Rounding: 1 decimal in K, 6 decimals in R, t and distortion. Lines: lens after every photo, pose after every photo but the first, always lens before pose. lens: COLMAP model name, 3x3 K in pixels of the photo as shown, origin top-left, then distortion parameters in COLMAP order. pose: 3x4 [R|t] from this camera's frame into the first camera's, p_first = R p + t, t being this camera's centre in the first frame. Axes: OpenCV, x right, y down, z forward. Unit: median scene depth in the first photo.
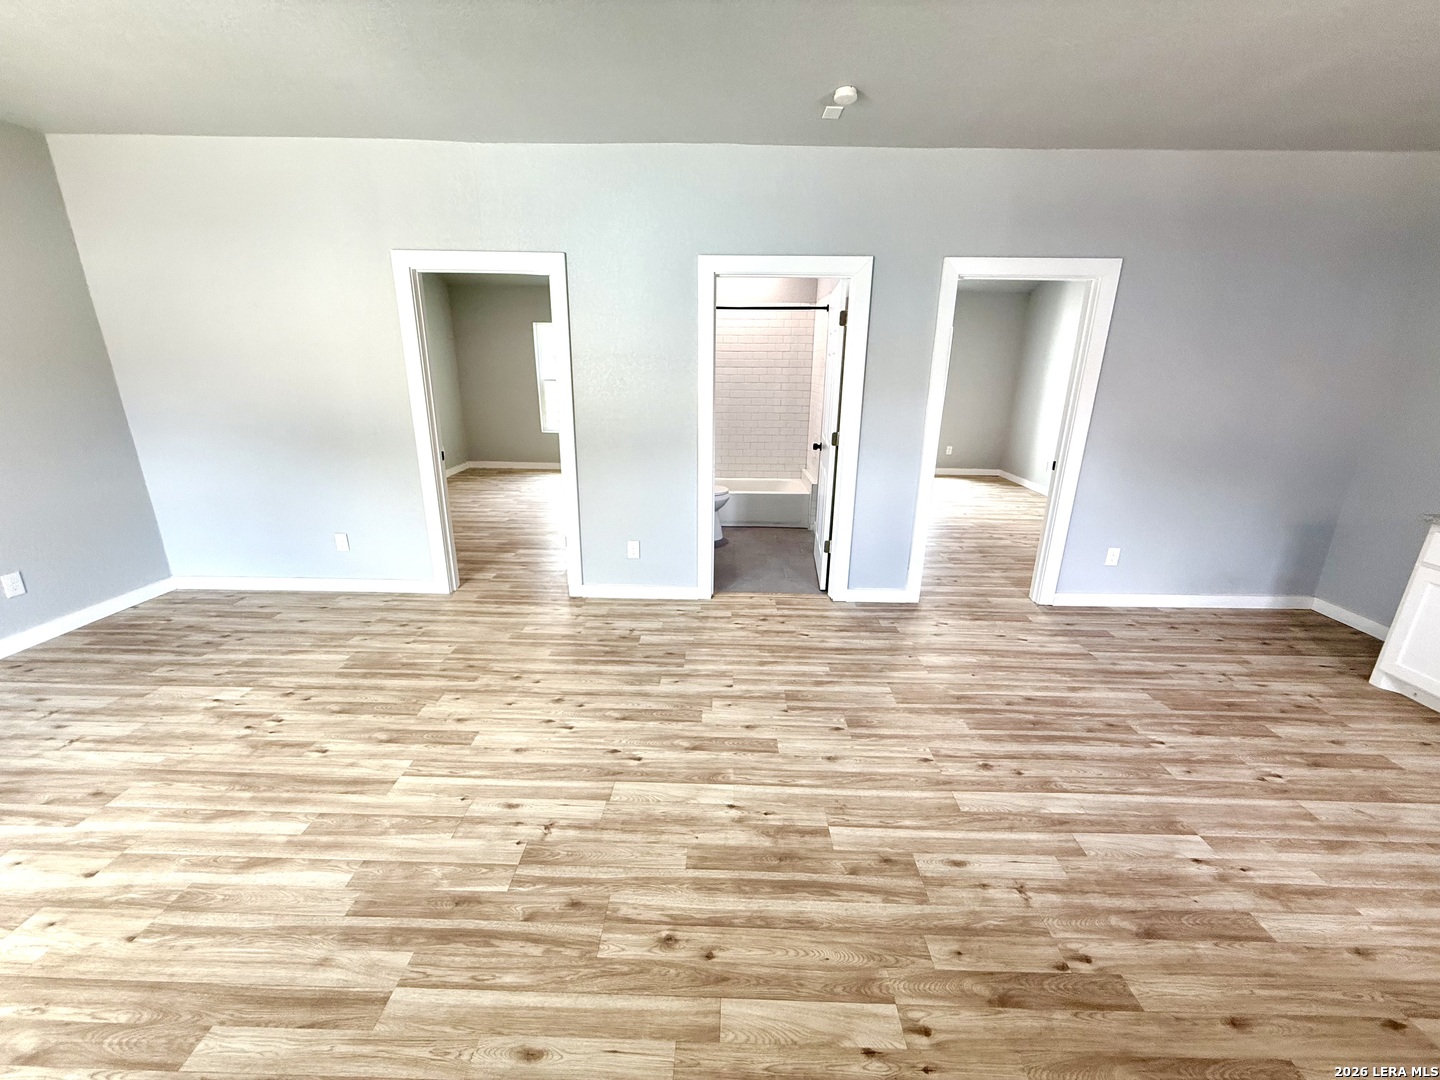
lens RADIAL K [[574.1, 0, 717.3], [0, 574.1, 540.5], [0, 0, 1]] dist [0.000085, 0.000287]
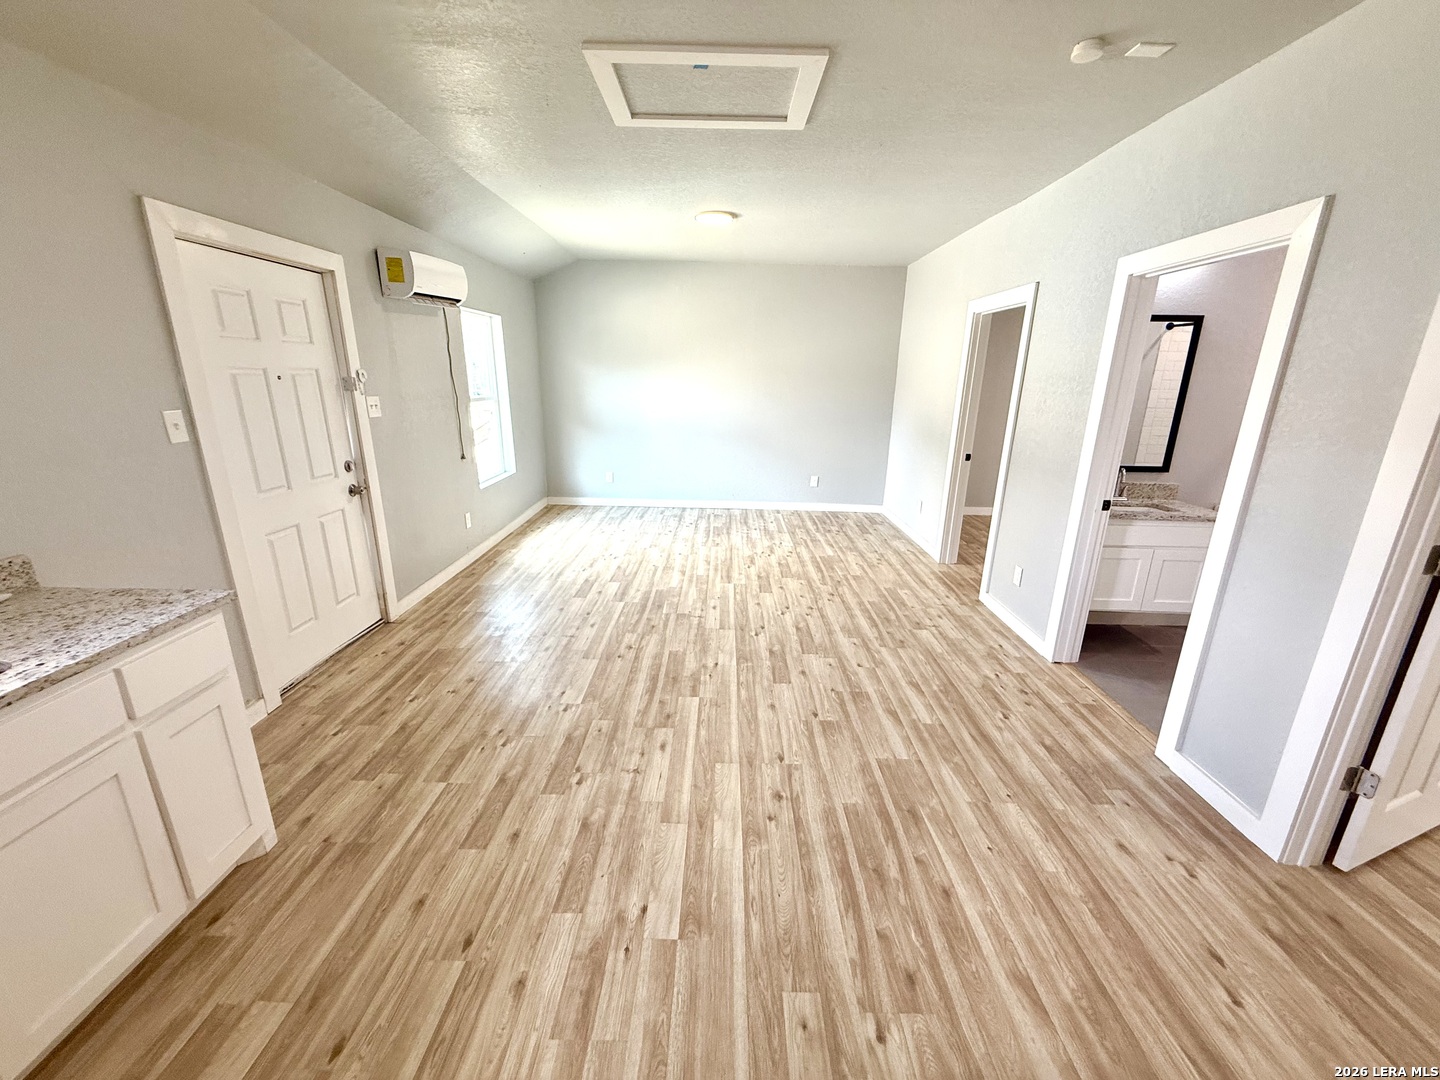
lens RADIAL K [[574.1, 0, 717.1], [0, 574.1, 541.4], [0, 0, 1]] dist [0.000085, 0.000287]
pose [[0.002041, 0.266764, -0.963760, 1.241291], [-0.317044, 0.914214, 0.252379, -0.194437], [0.948409, 0.305039, 0.086441, 0.678995]]
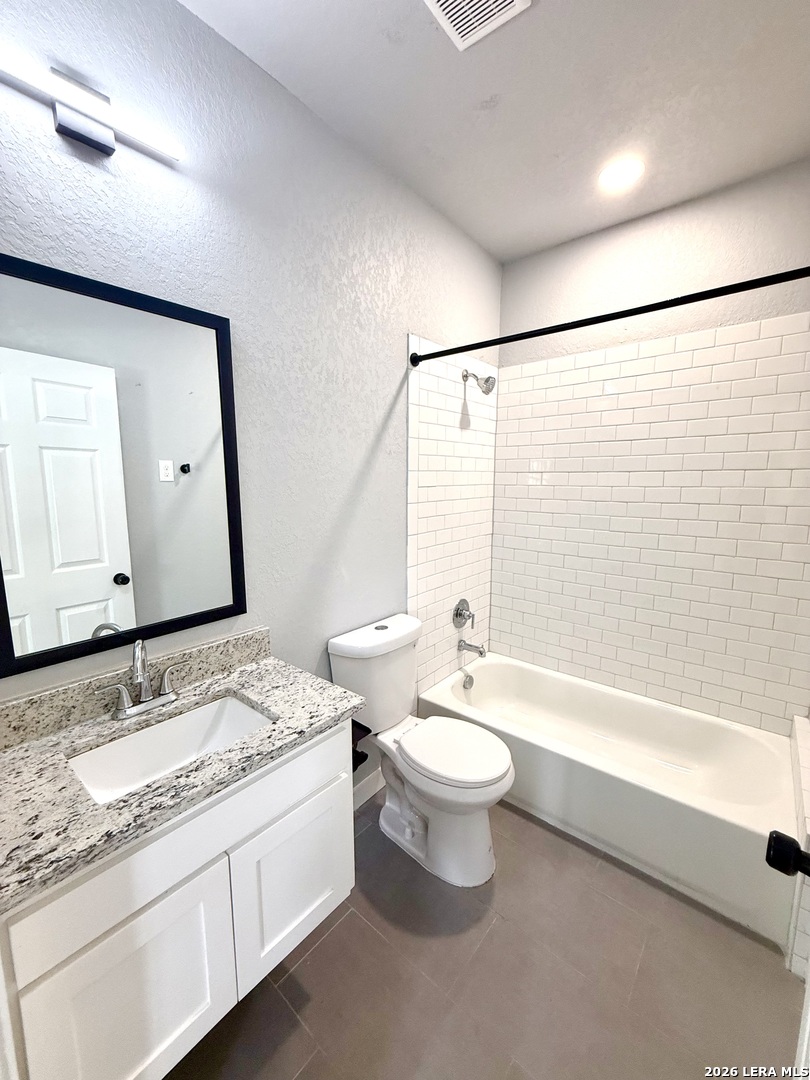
lens RADIAL K [[430.6, 0, 398.8], [0, 430.6, 538.4], [0, 0, 1]] dist [0.000085, 0.000287]
pose [[0.770700, 0.075965, -0.632654, 0.295607], [-0.181647, 0.977863, -0.103868, -0.426564], [0.610758, 0.194971, 0.767438, 1.510830]]
